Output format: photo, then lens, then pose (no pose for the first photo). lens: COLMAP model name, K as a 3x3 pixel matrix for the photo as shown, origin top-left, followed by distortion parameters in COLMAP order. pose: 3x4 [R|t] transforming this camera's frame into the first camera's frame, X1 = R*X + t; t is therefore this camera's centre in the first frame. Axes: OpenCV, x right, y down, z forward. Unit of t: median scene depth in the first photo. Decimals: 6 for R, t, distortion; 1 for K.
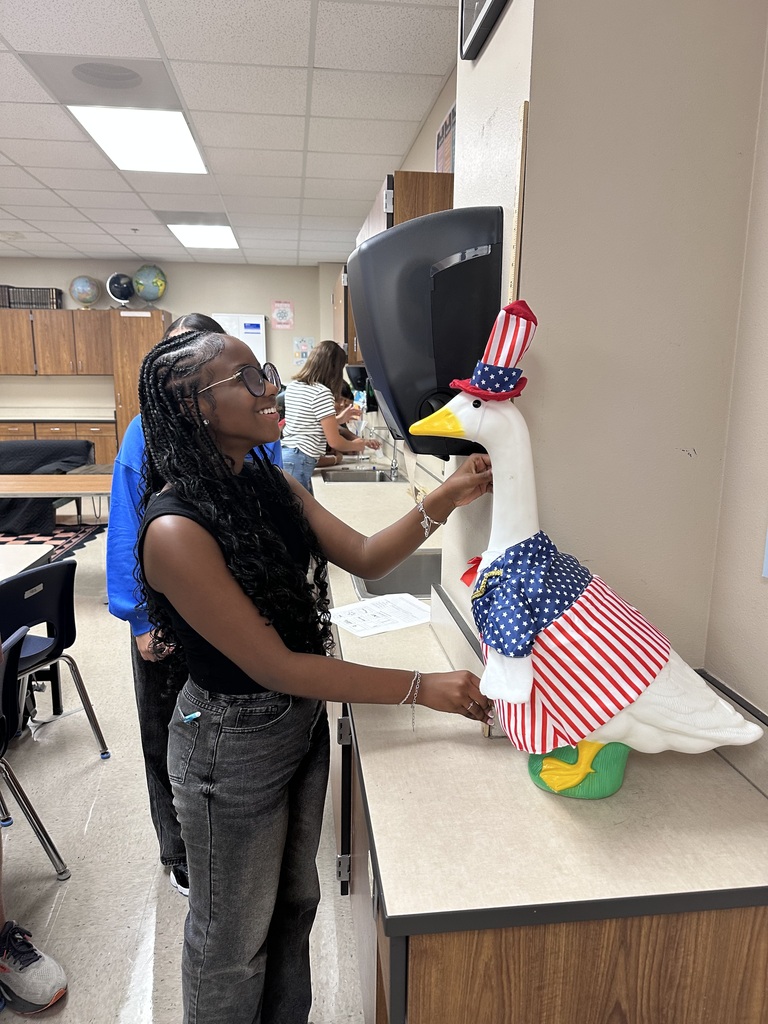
lens RADIAL K [[731.3, 0, 388.0], [0, 731.3, 514.3], [0, 0, 1]] dist [-0.001939, -0.005621]
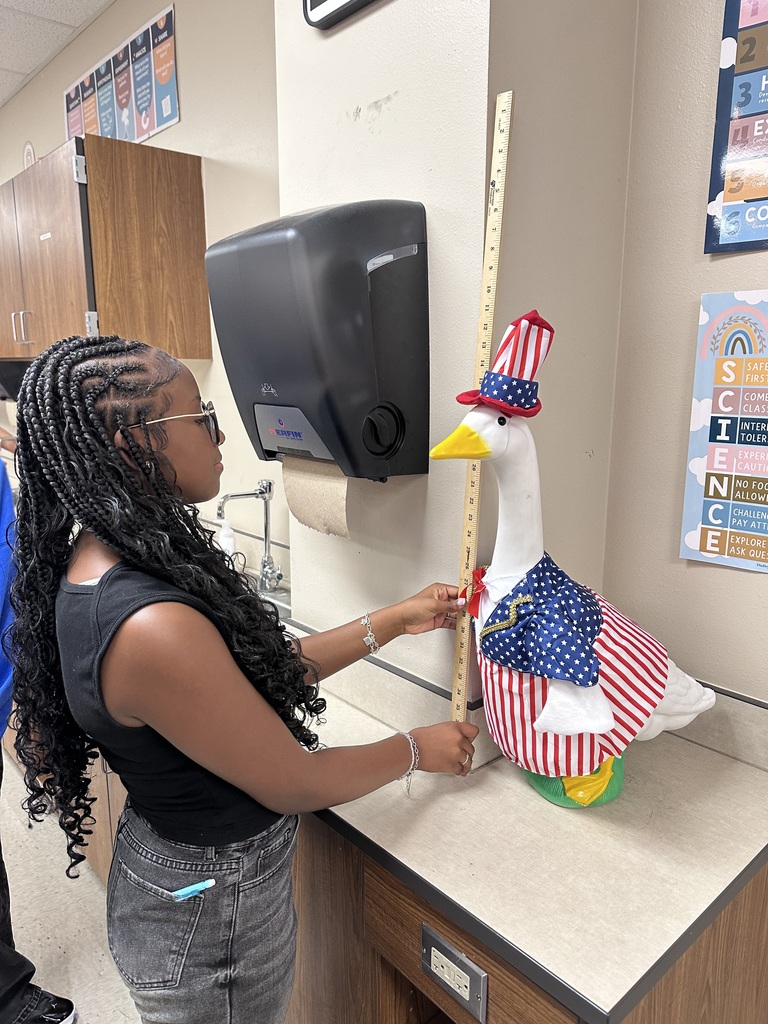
lens RADIAL K [[701.6, 0, 383.3], [0, 701.6, 495.2], [0, 0, 1]] dist [0.039374, -0.114527]
pose [[0.799816, -0.106941, 0.590642, -0.514882], [0.110579, 0.993411, 0.030127, -0.099865], [-0.589972, 0.041216, 0.806371, 0.377467]]
